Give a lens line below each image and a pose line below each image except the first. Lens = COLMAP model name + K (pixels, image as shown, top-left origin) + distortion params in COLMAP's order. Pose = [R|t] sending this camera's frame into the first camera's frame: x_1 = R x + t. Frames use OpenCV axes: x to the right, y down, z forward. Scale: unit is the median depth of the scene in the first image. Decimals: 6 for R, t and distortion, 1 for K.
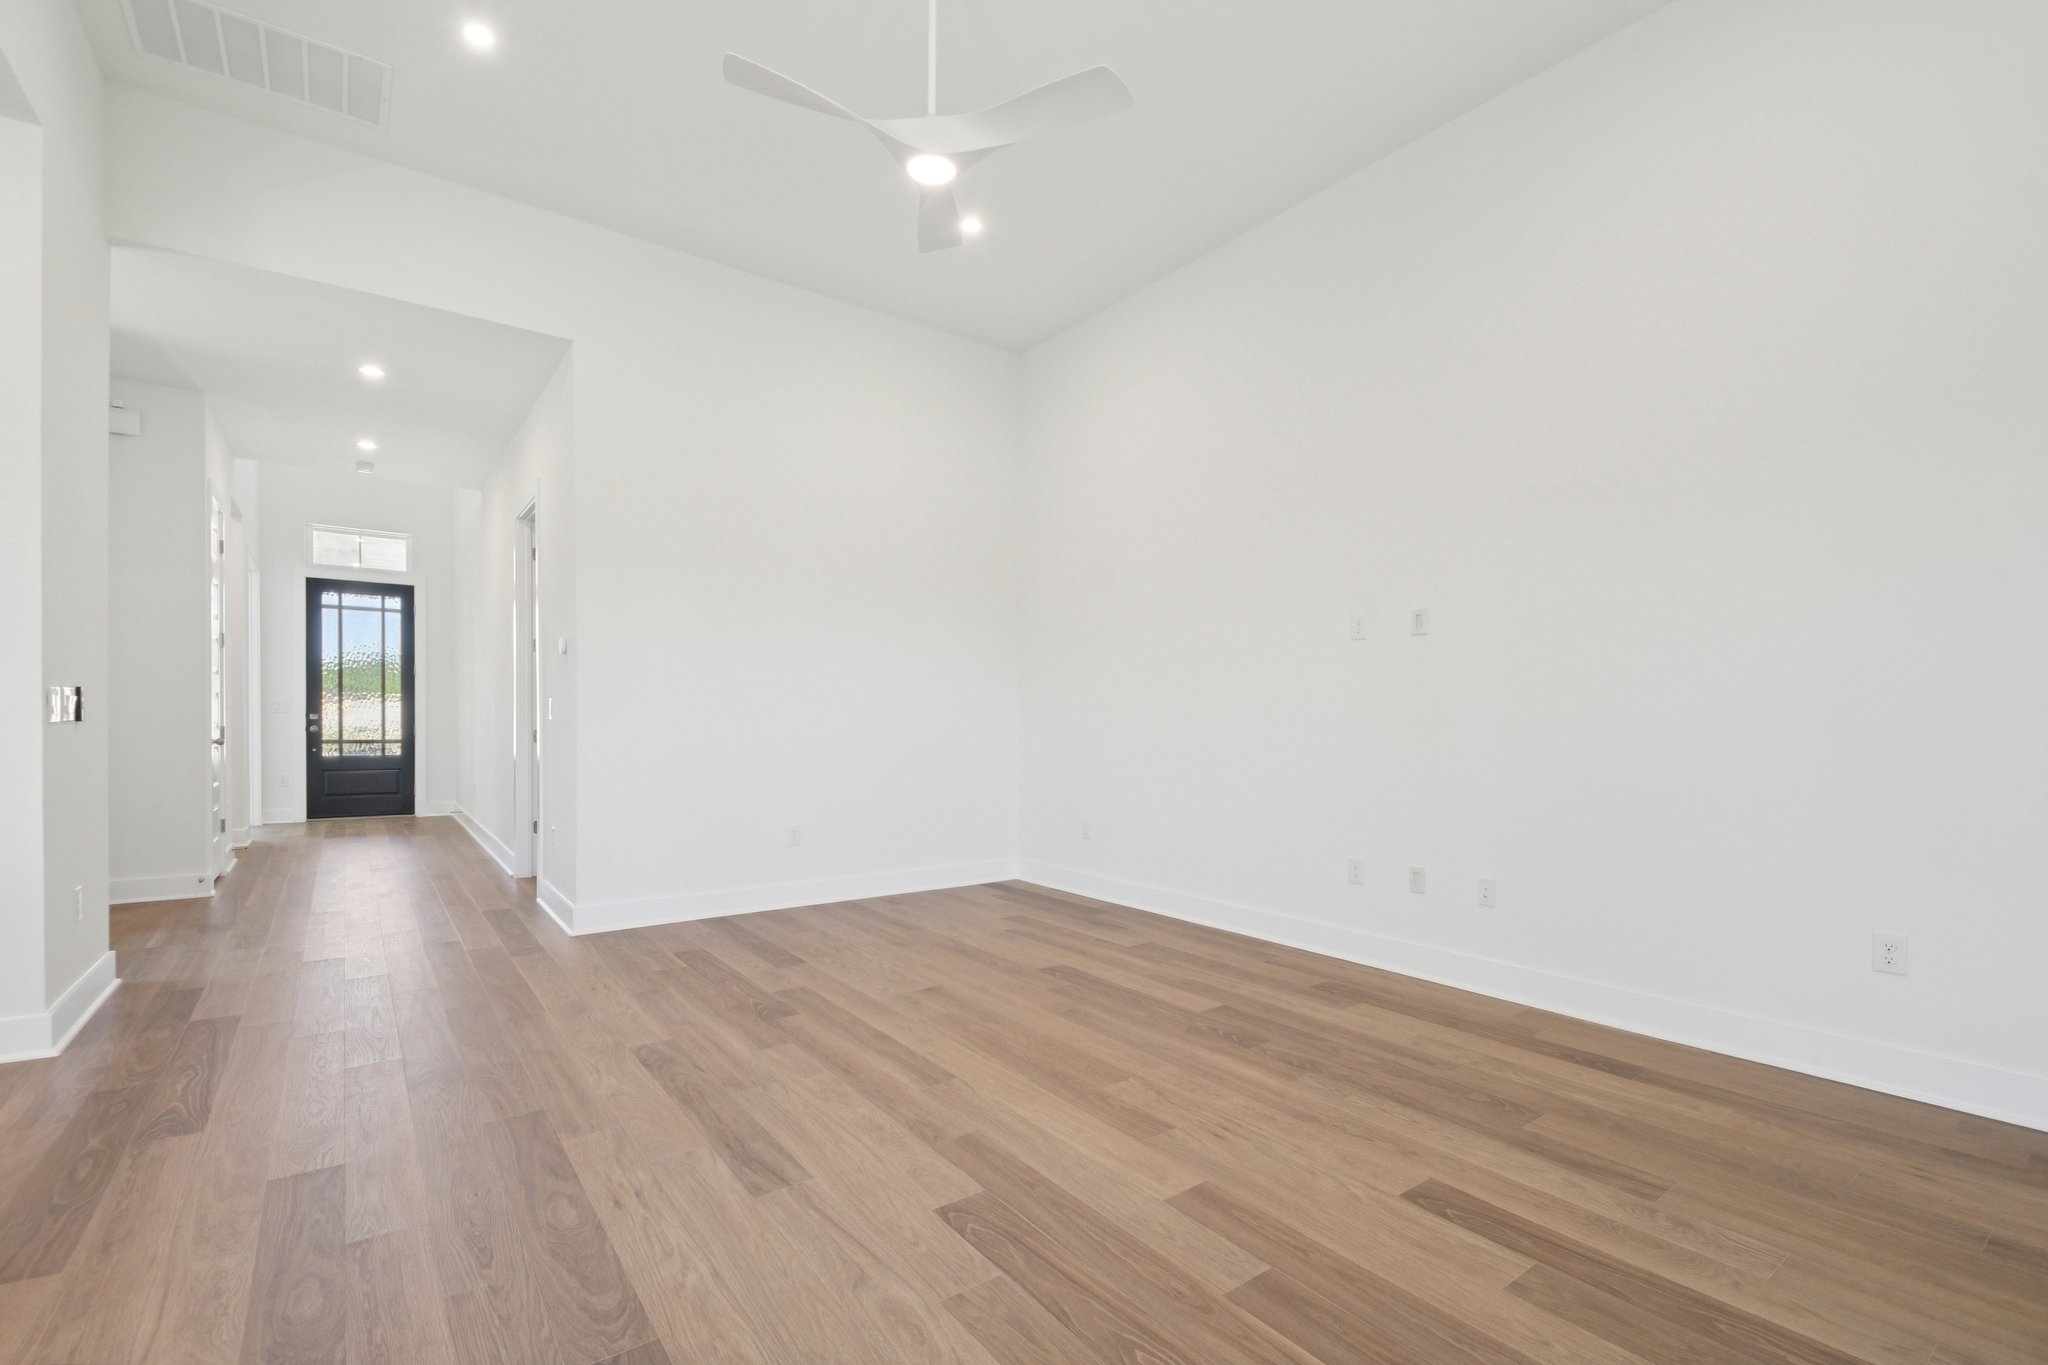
lens RADIAL K [[905.2, 0, 1026.1], [0, 905.2, 723.9], [0, 0, 1]] dist [0.014546, -0.011766]
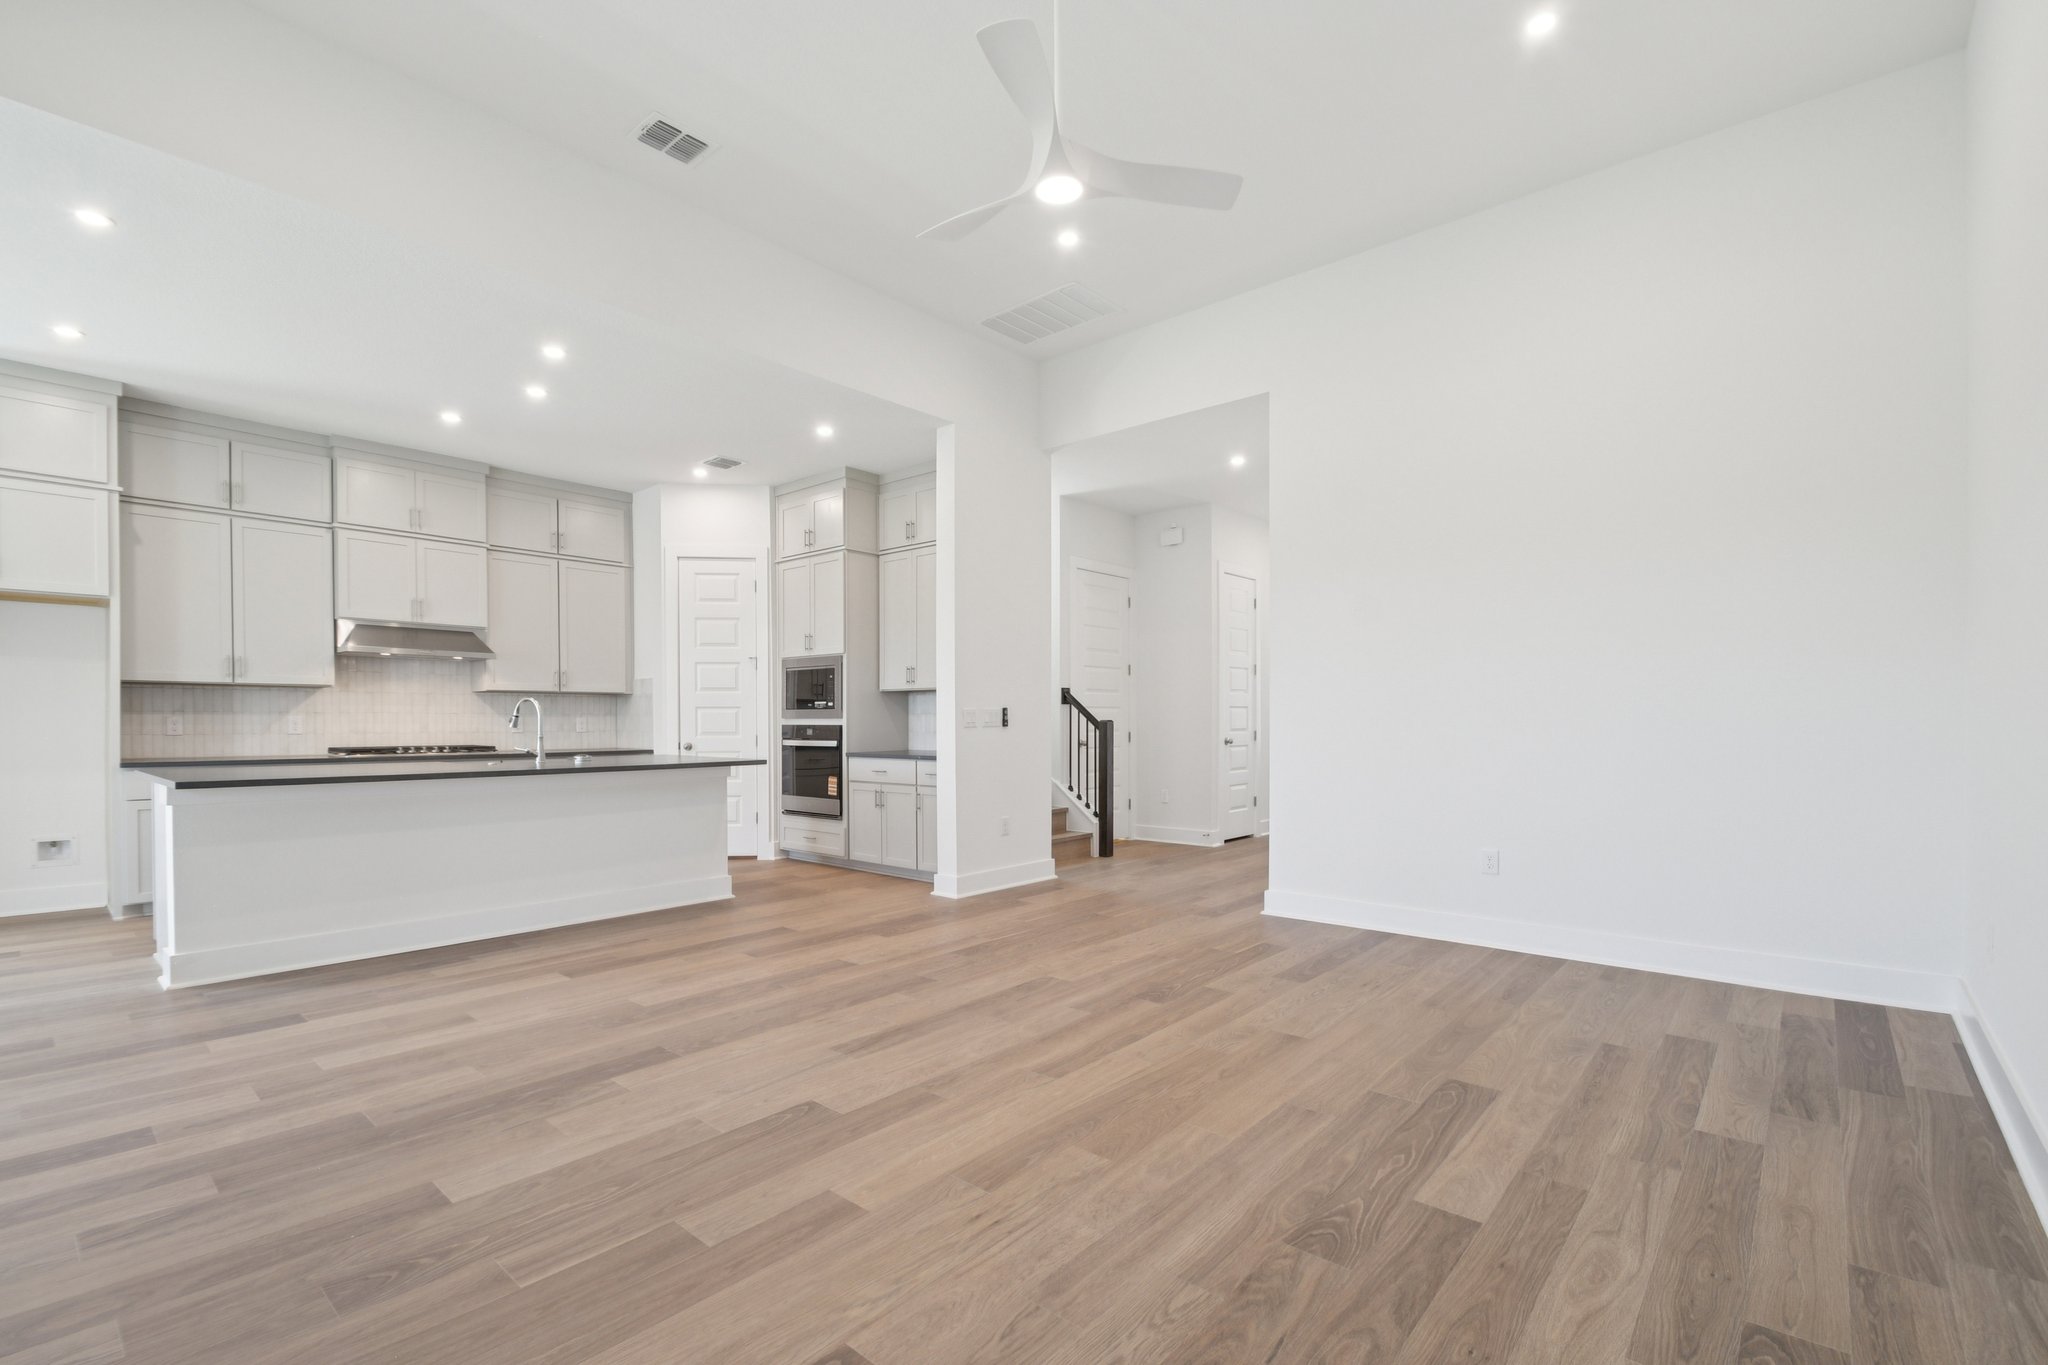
lens RADIAL K [[905.2, 0, 1017.4], [0, 905.2, 733.6], [0, 0, 1]] dist [0.014546, -0.011766]
pose [[0.205000, 0.006448, -0.978741, 0.801307], [-0.005311, 0.999971, 0.005475, 0.001260], [0.978747, 0.004076, 0.205029, 0.666570]]
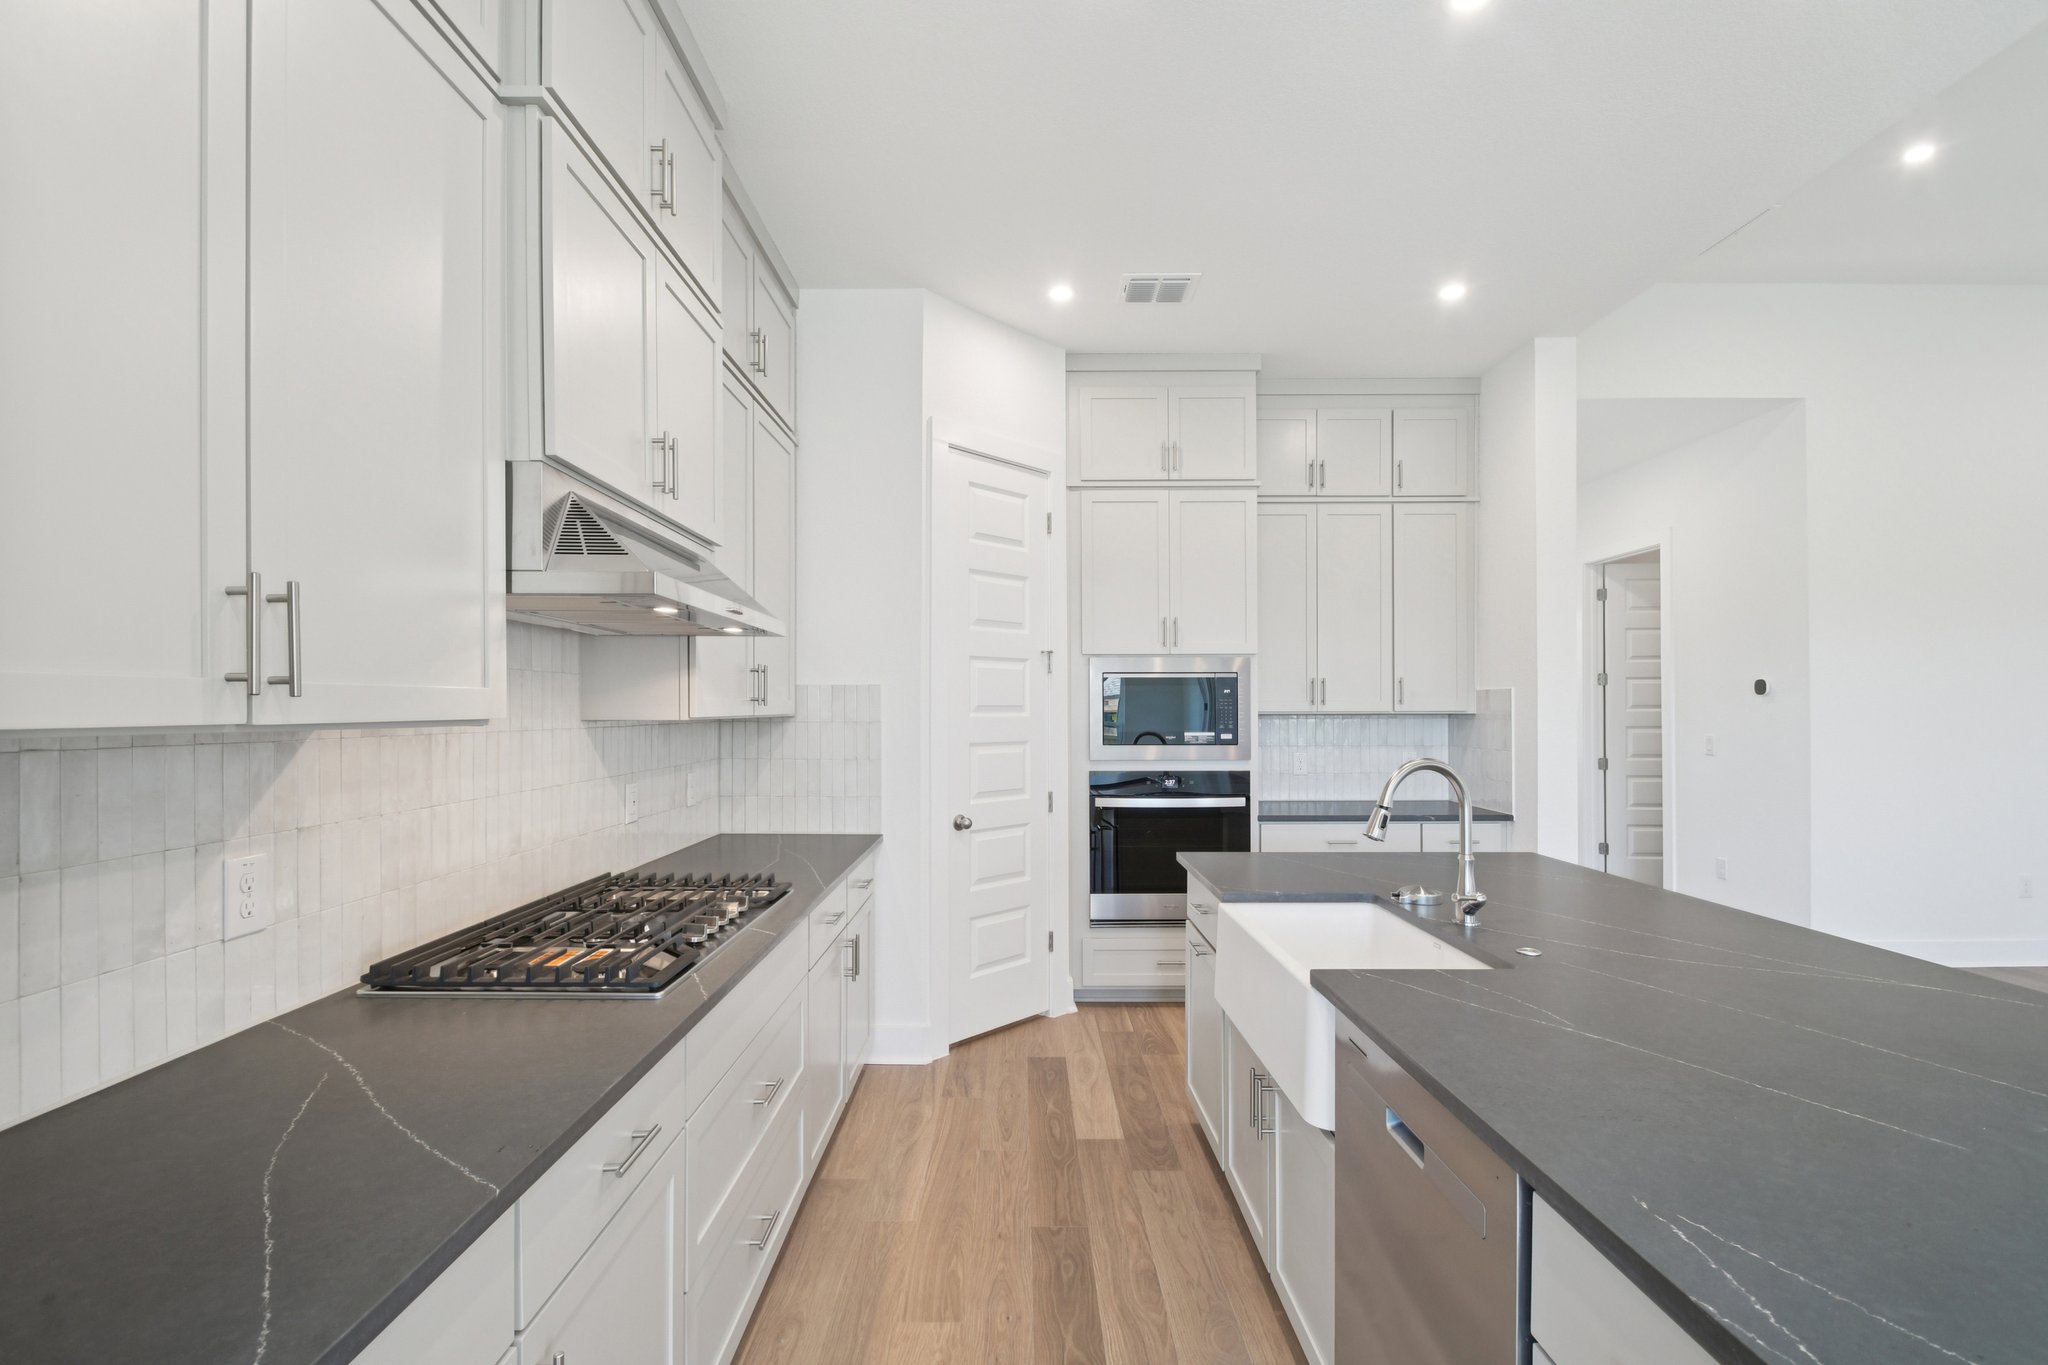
lens RADIAL K [[905.2, 0, 998.8], [0, 905.2, 714.4], [0, 0, 1]] dist [0.014546, -0.011766]
pose [[0.795117, -0.010555, -0.606364, -0.887118], [0.006289, 0.999938, -0.009160, -0.078023], [0.606423, 0.003470, 0.795135, -0.582615]]
